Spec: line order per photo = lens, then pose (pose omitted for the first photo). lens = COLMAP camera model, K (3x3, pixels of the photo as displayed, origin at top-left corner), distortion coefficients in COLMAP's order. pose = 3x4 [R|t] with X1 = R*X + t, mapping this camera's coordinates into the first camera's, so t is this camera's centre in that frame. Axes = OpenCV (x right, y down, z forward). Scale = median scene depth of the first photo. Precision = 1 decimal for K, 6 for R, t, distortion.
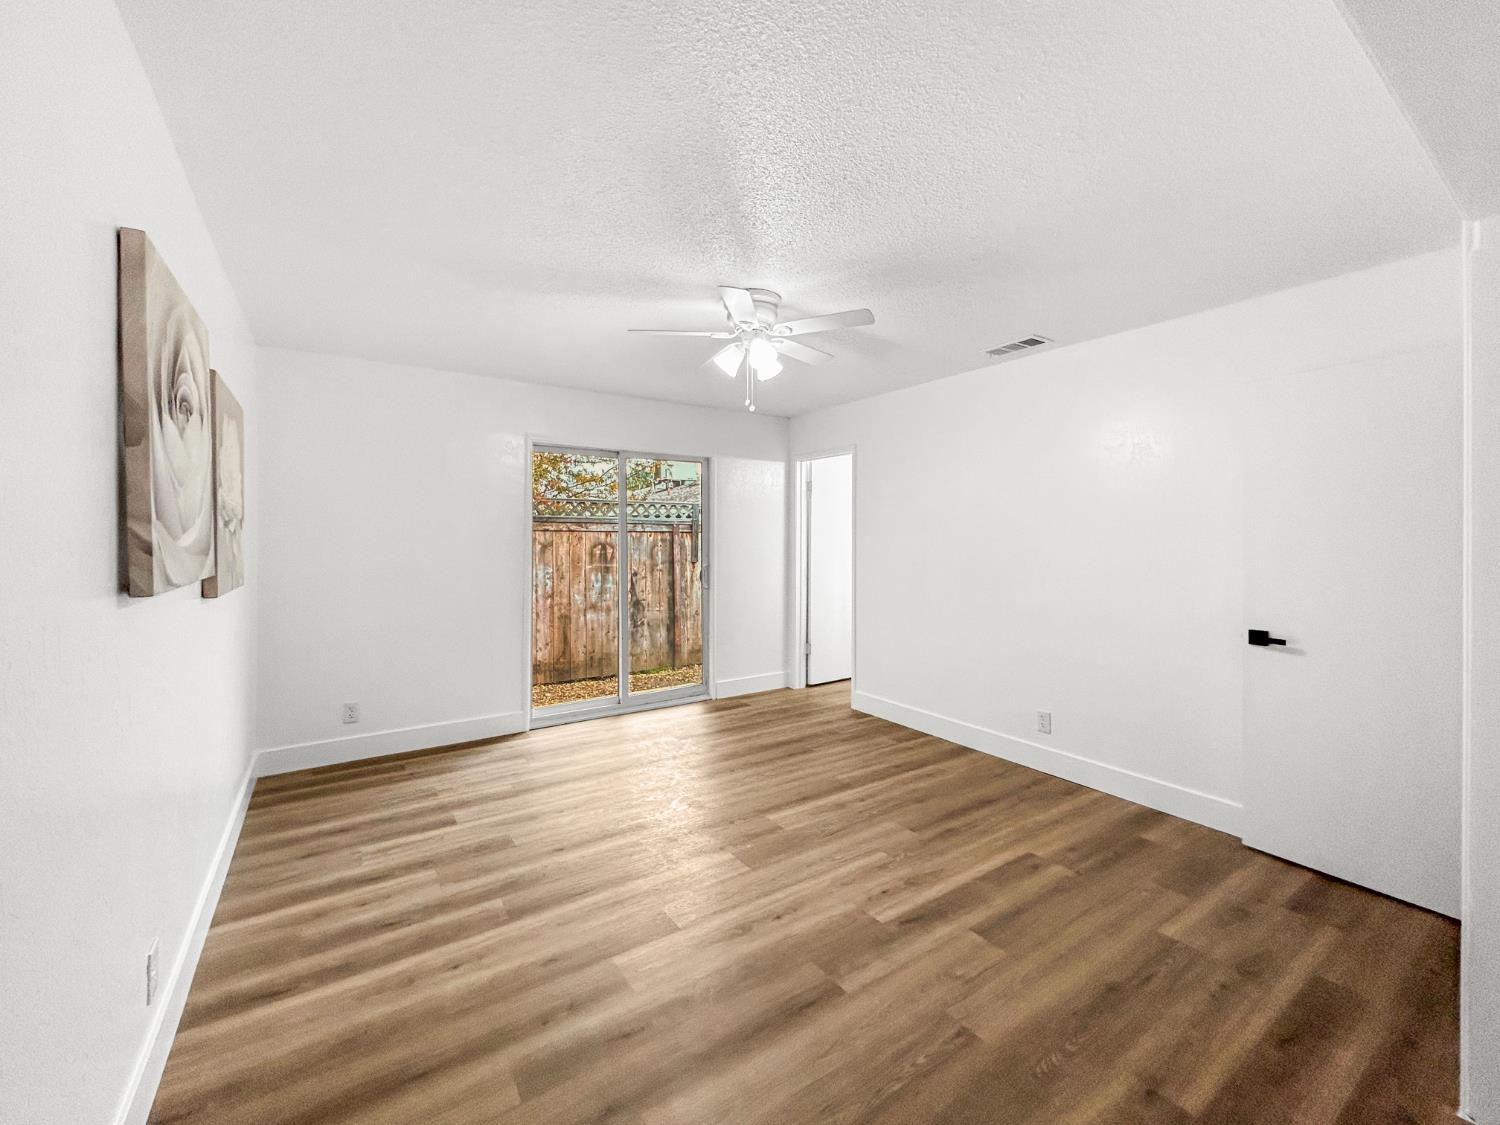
lens RADIAL K [[613.1, 0, 750.5], [0, 613.1, 542.5], [0, 0, 1]] dist [0.000376, 0.000210]
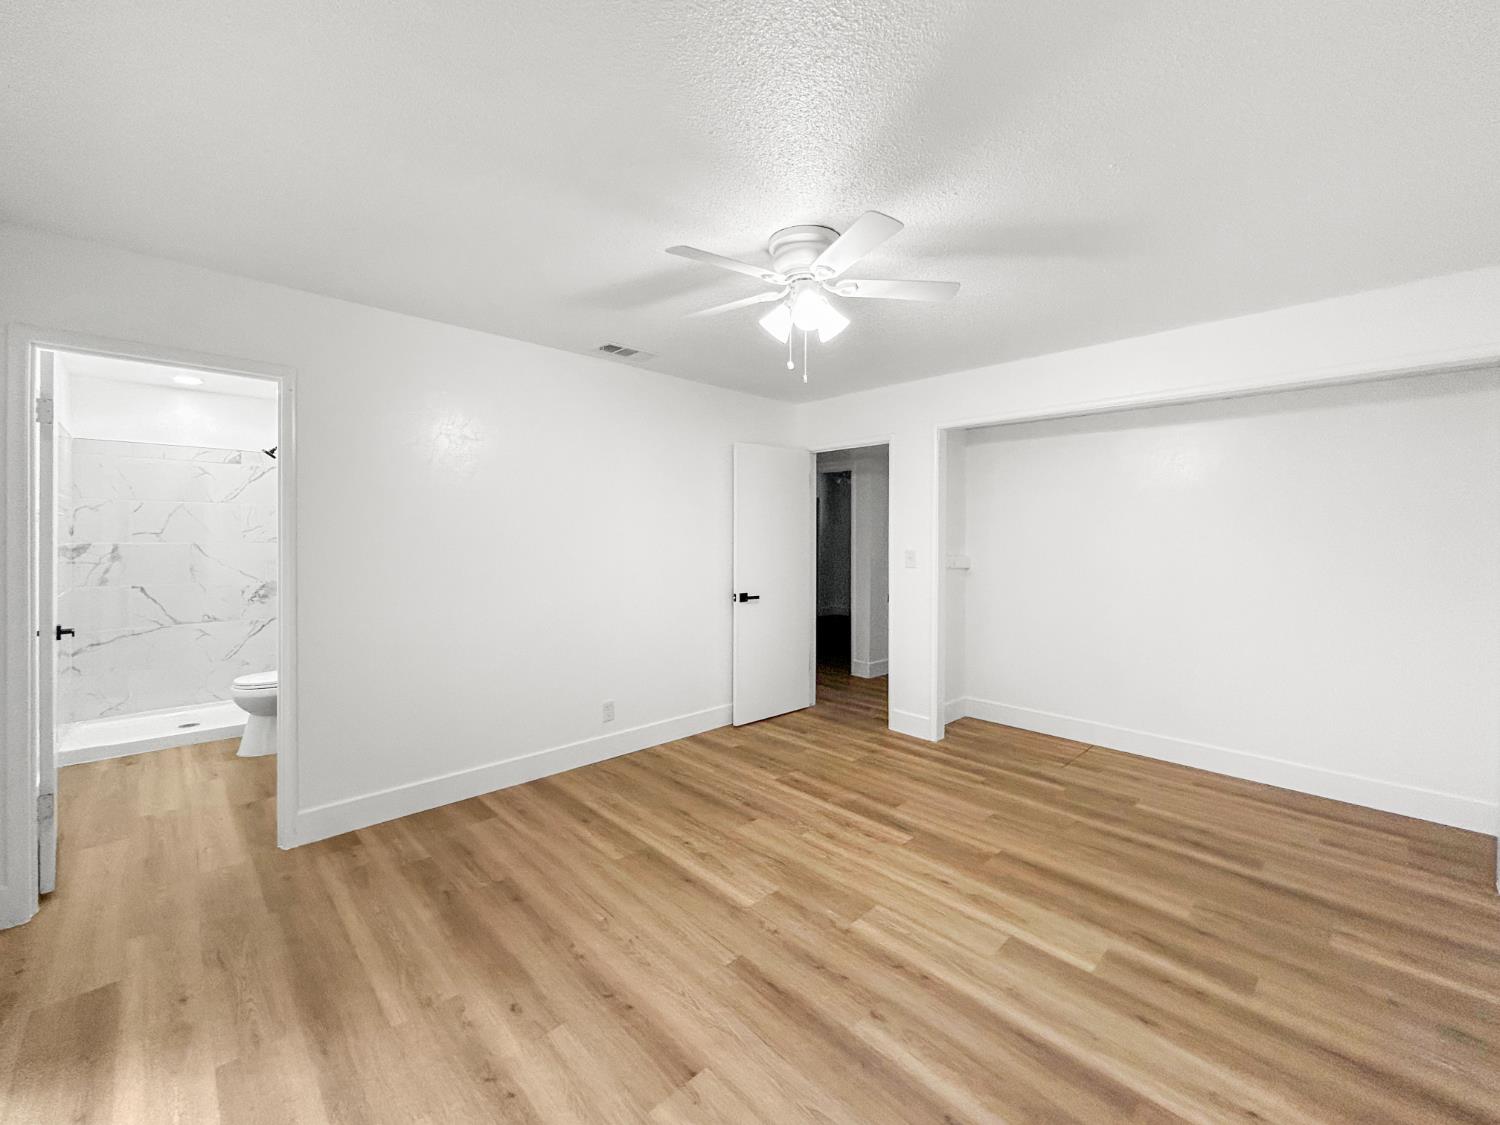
lens RADIAL K [[613.1, 0, 750.5], [0, 613.1, 542.5], [0, 0, 1]] dist [0.000376, 0.000210]
pose [[-0.168434, -0.014445, 0.985607, -0.816159], [0.002744, 0.999882, 0.015123, -0.017896], [-0.985709, 0.005252, -0.168374, 1.273722]]
